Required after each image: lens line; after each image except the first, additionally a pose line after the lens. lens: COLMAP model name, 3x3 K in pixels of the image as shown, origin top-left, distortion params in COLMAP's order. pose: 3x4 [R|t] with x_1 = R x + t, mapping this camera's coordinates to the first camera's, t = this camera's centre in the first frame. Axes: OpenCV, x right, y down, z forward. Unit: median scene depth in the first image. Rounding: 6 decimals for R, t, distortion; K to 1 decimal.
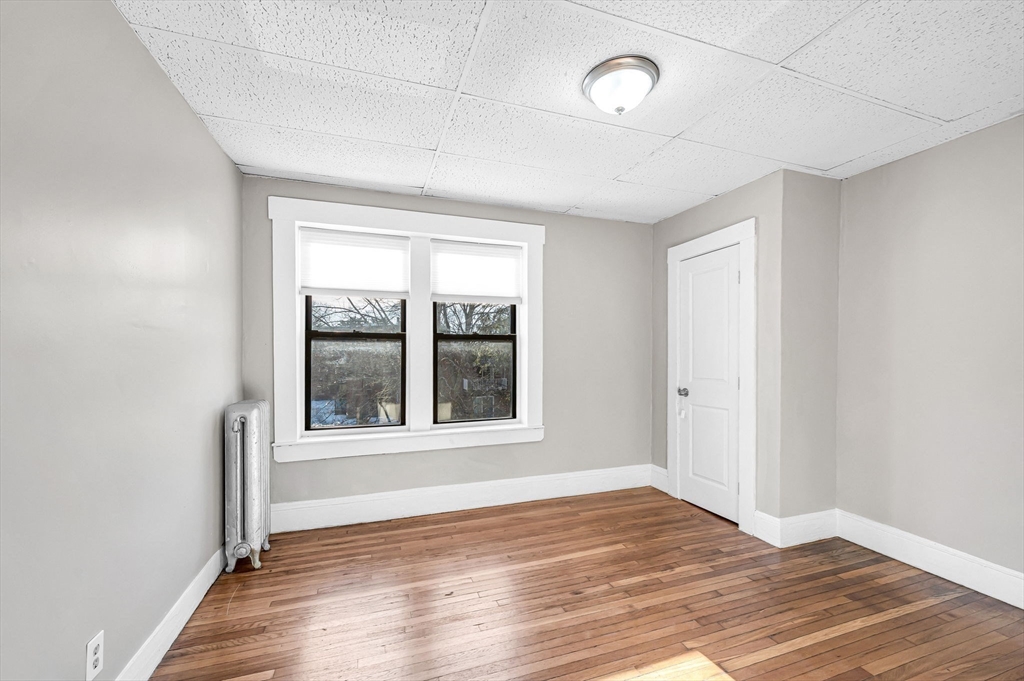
lens RADIAL K [[414.8, 0, 511.8], [0, 414.8, 345.4], [0, 0, 1]] dist [0.000002, 0.000089]
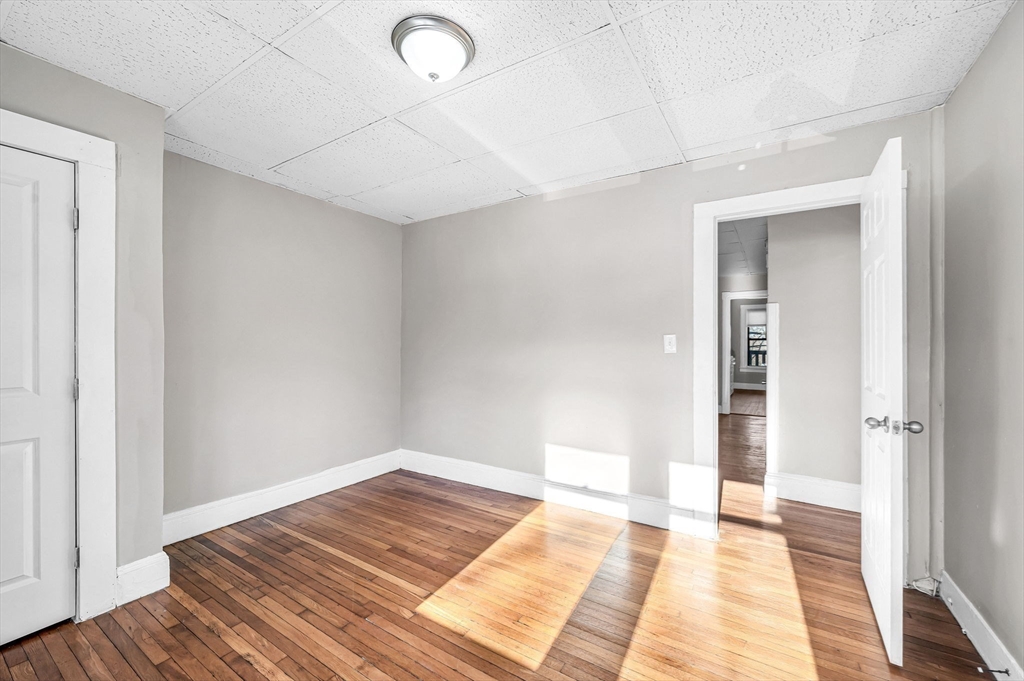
lens RADIAL K [[414.8, 0, 511.8], [0, 414.8, 345.4], [0, 0, 1]] dist [0.000002, 0.000089]
pose [[-0.616954, -0.004309, 0.786988, -0.445881], [-0.010775, 0.999938, -0.002973, 0.029865], [-0.786926, -0.010314, -0.616962, 1.154138]]
